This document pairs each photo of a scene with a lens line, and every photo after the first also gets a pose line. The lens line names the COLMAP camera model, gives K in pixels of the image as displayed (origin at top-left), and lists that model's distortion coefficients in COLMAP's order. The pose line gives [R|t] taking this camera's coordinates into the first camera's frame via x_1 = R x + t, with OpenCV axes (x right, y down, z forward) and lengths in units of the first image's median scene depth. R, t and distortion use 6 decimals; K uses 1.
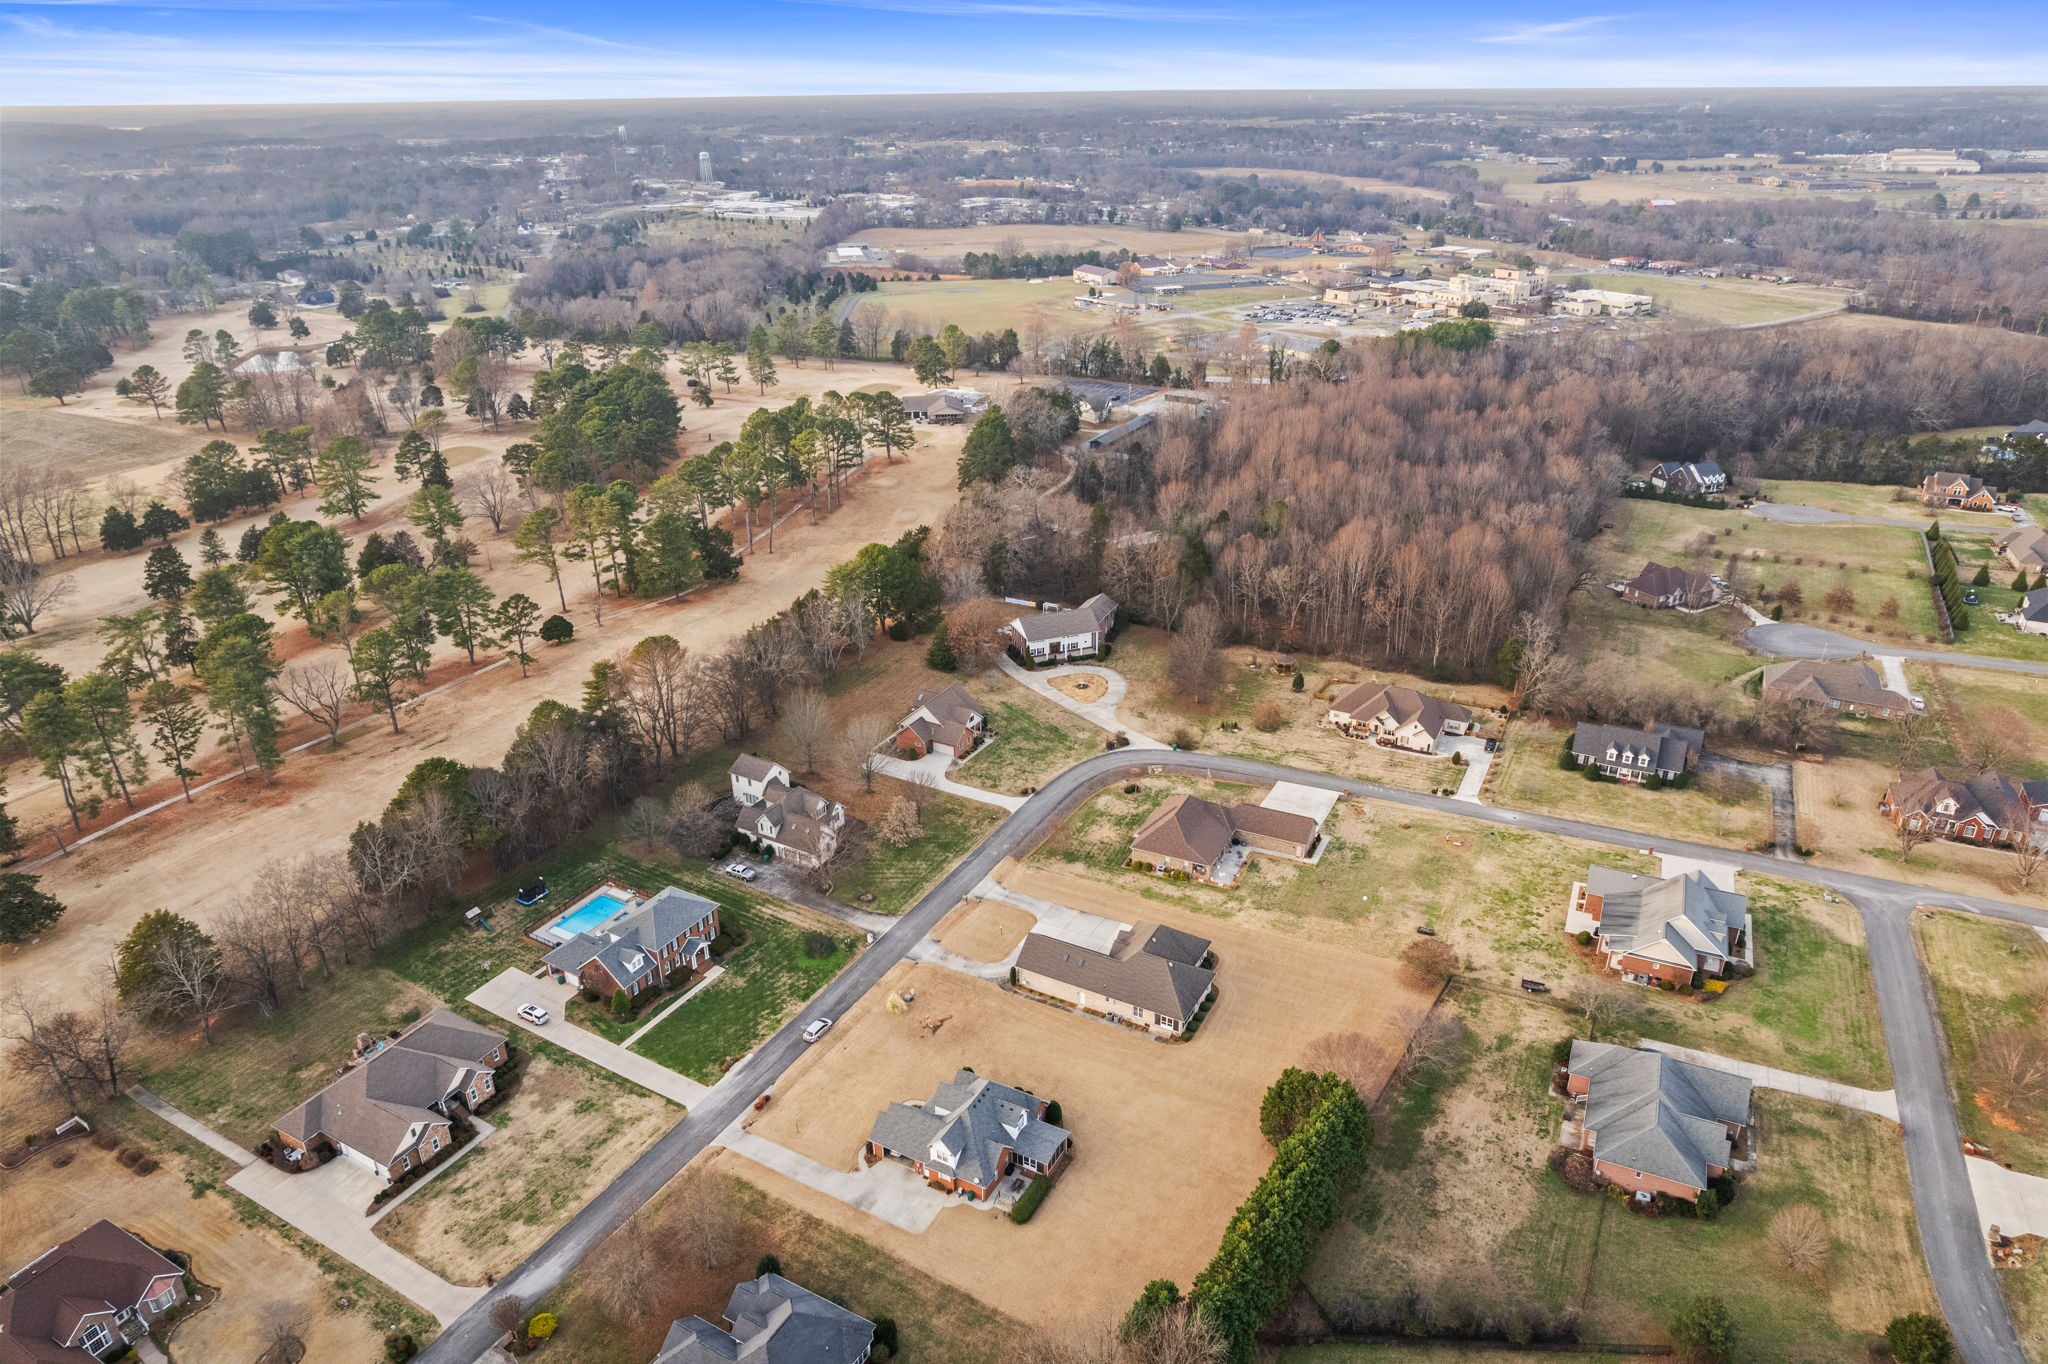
lens RADIAL K [[1322.6, 0, 1028.8], [0, 1322.6, 672.5], [0, 0, 1]] dist [-0.076533, 0.075989]
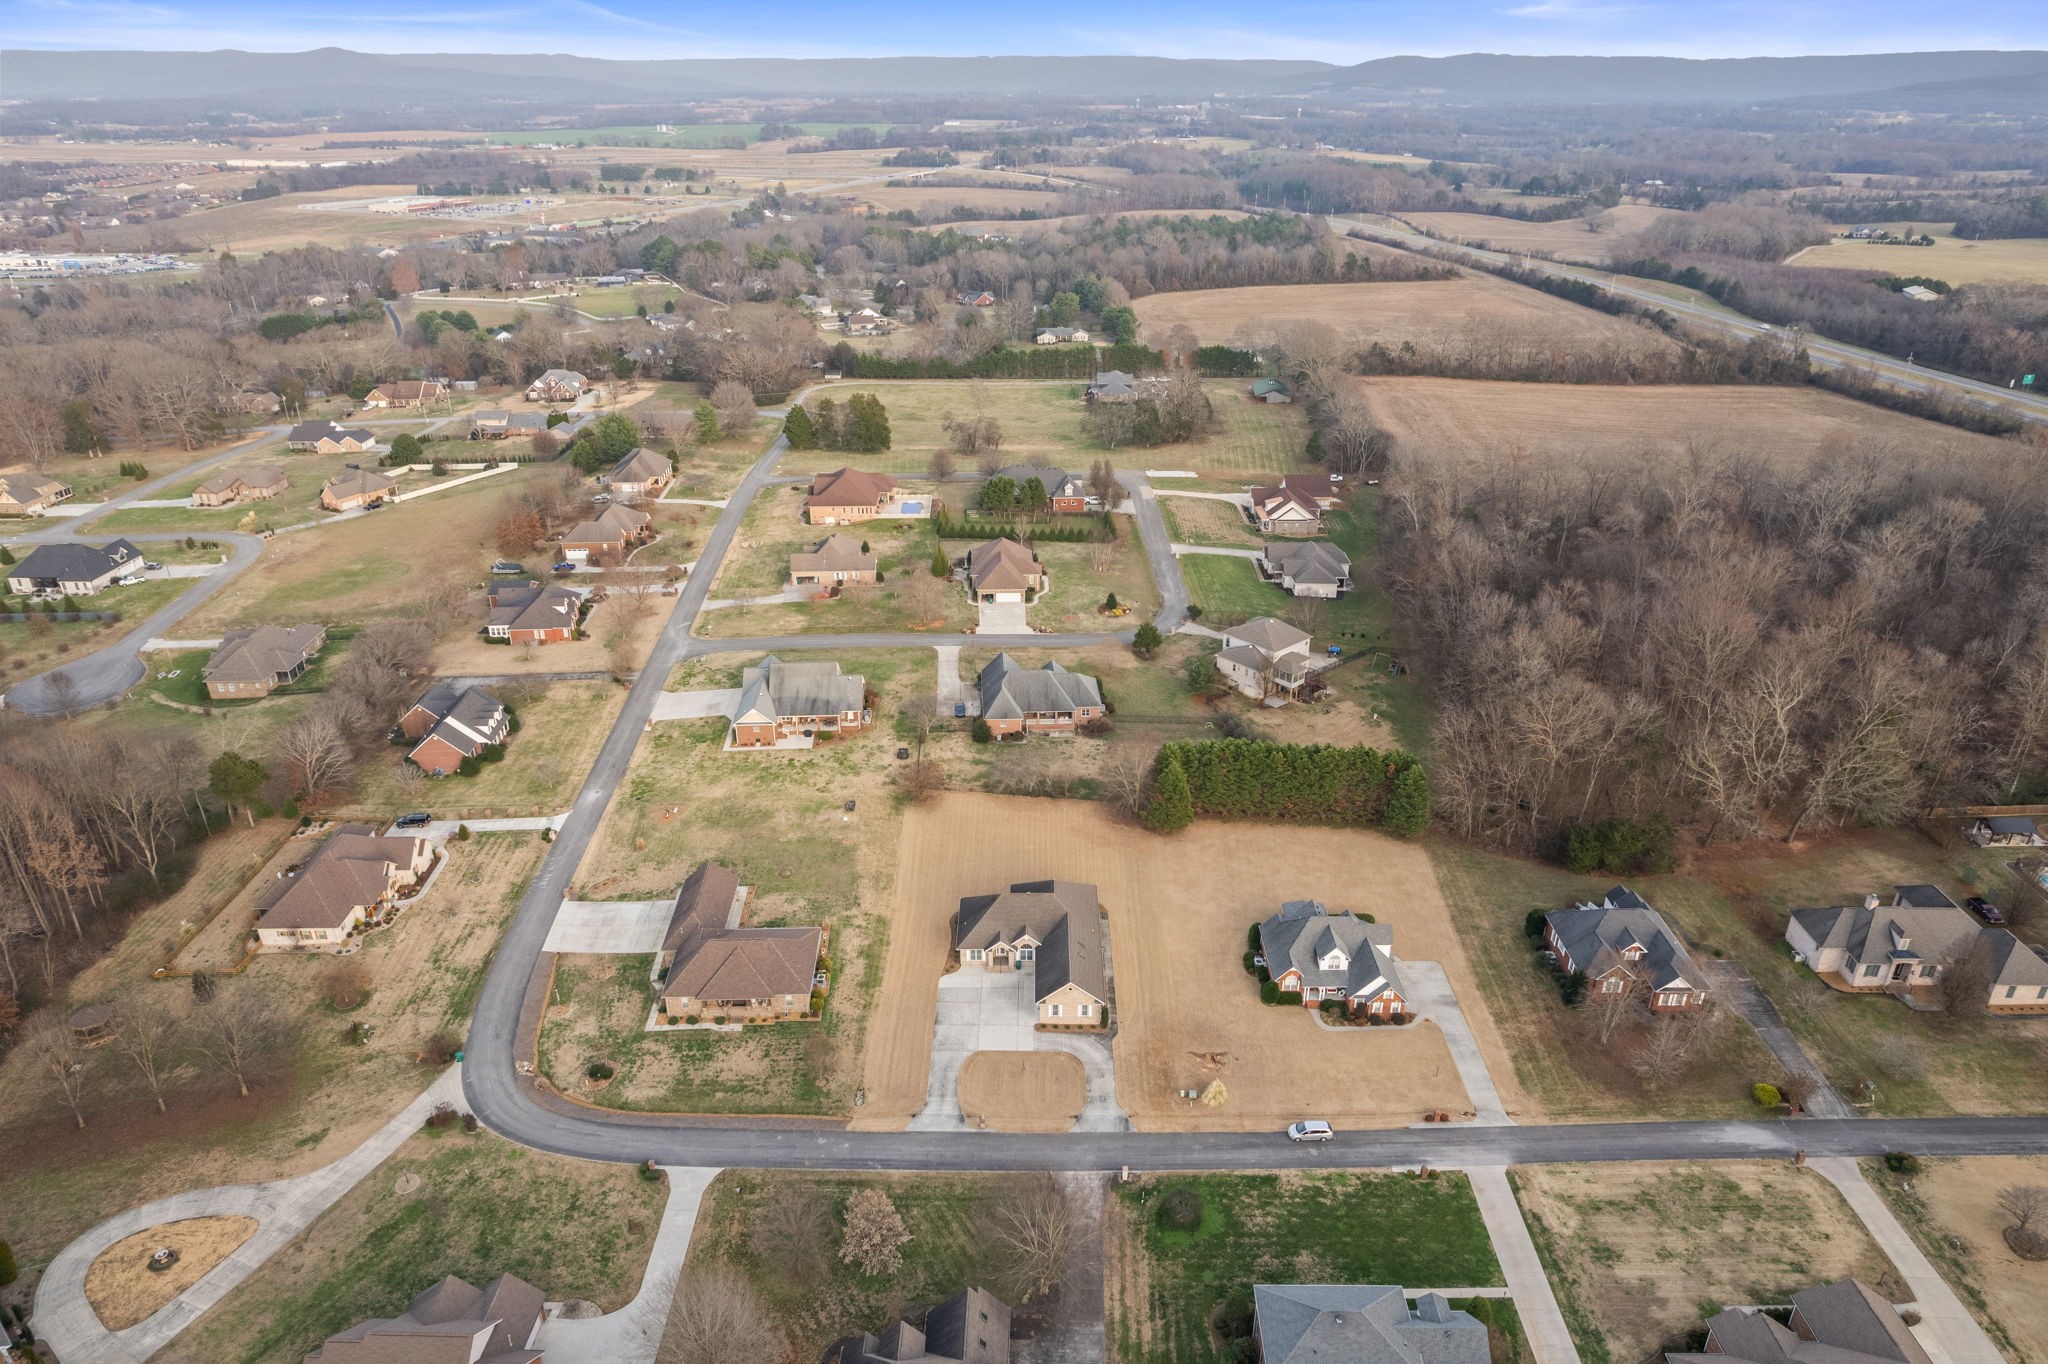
lens RADIAL K [[1322.6, 0, 1028.8], [0, 1322.6, 672.5], [0, 0, 1]] dist [-0.076533, 0.075989]
pose [[-0.476028, -0.358084, 0.803227, -0.237349], [0.366690, 0.749345, 0.551380, -0.170276], [-0.799335, 0.557008, -0.225404, 0.441849]]
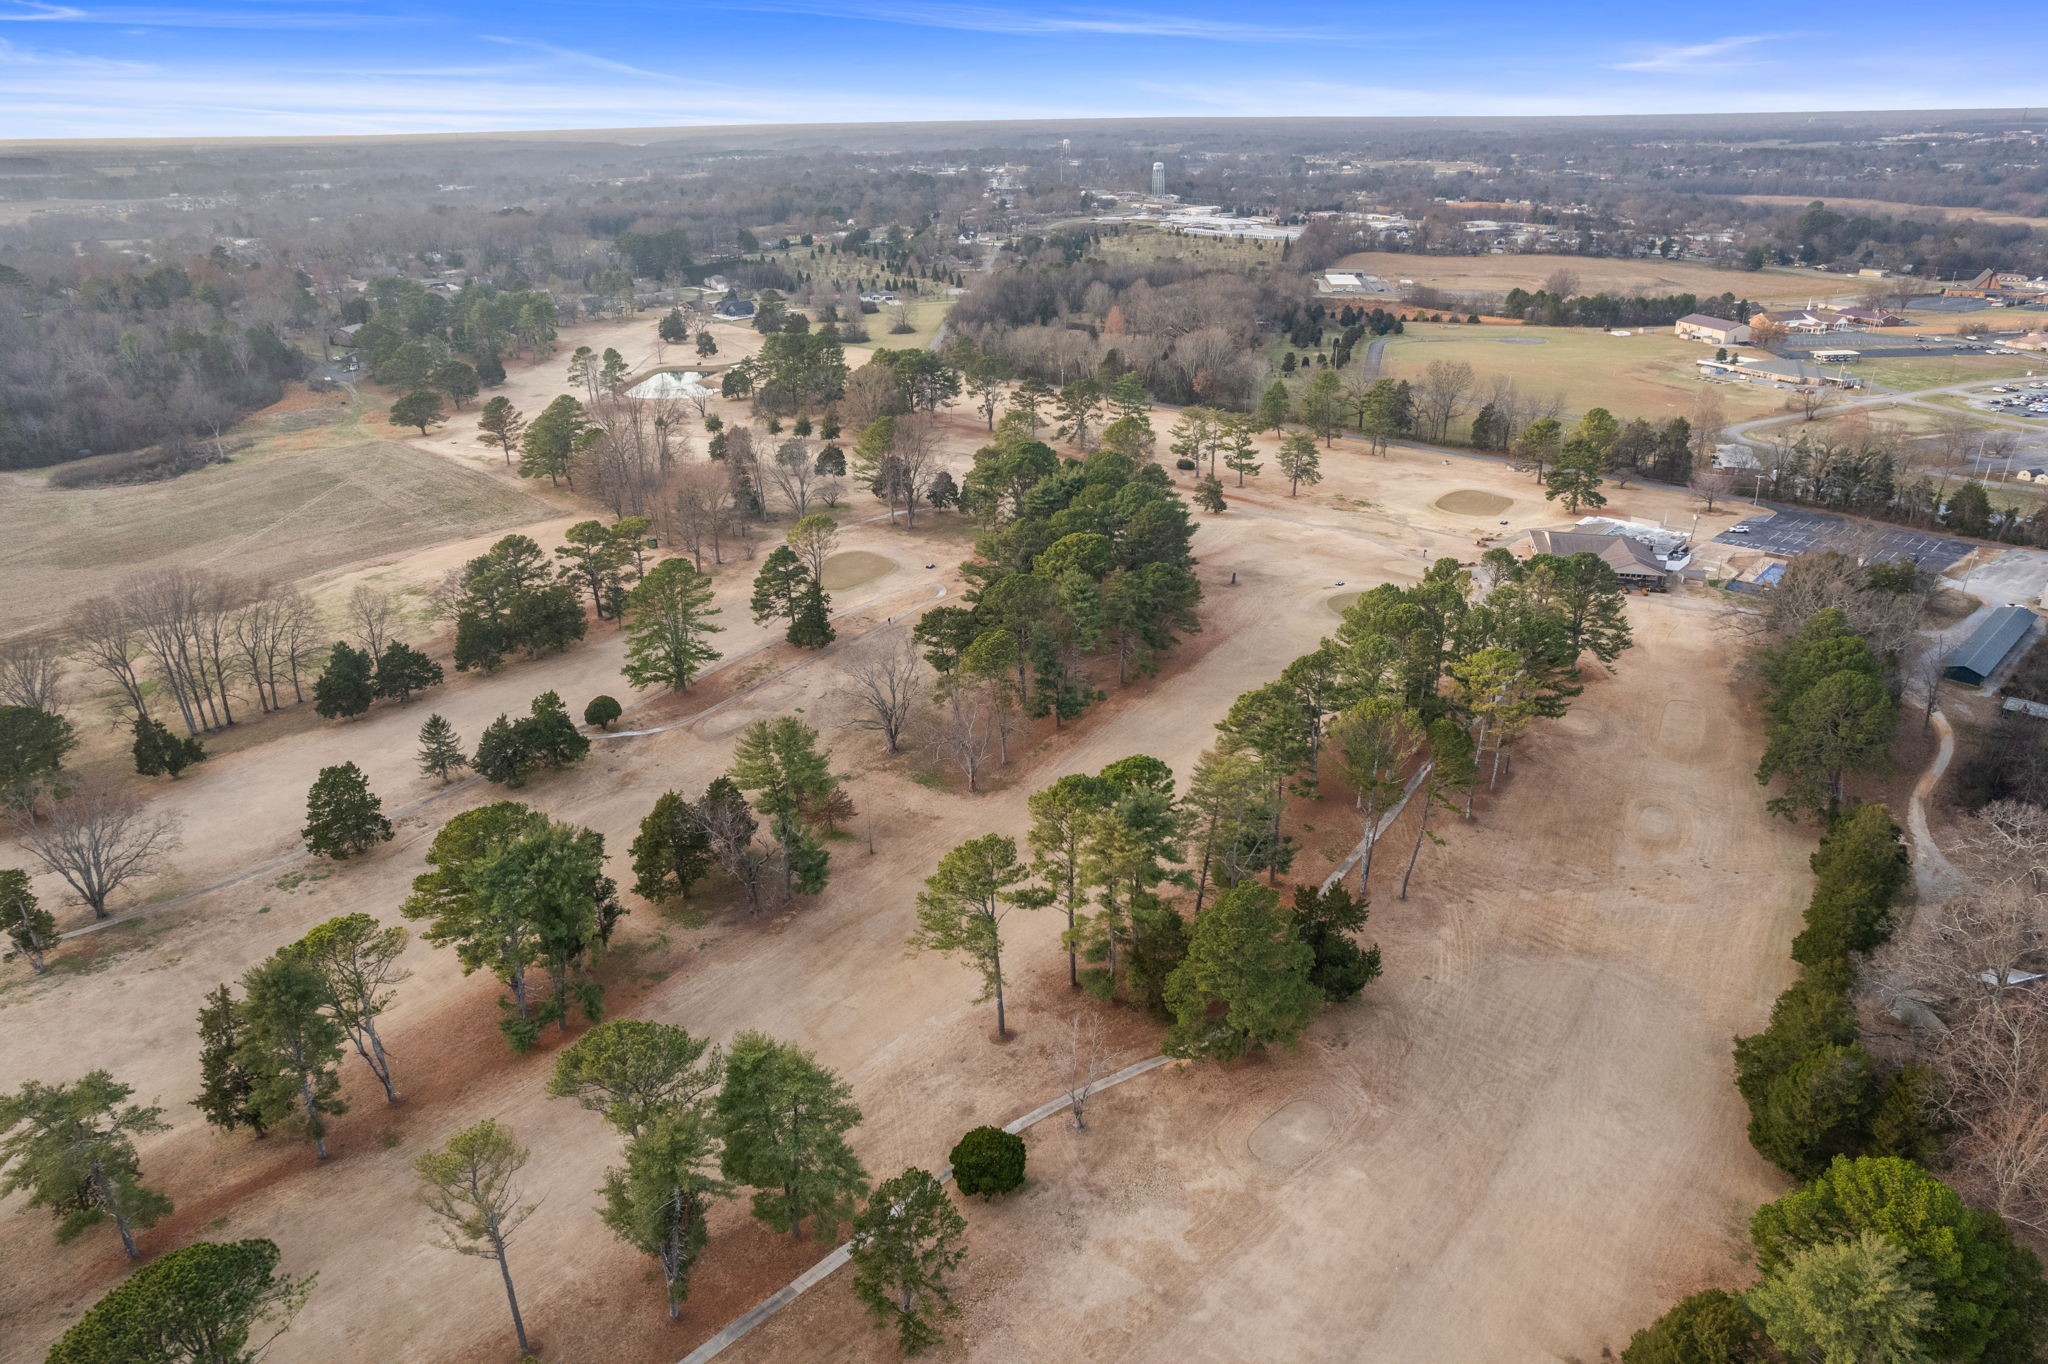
lens RADIAL K [[1322.6, 0, 1028.8], [0, 1322.6, 672.5], [0, 0, 1]] dist [-0.076533, 0.075989]
pose [[0.955106, 0.114660, -0.273176, -0.160139], [-0.118800, 0.992917, 0.001396, -0.124357], [0.271402, 0.031120, 0.961963, 0.376966]]
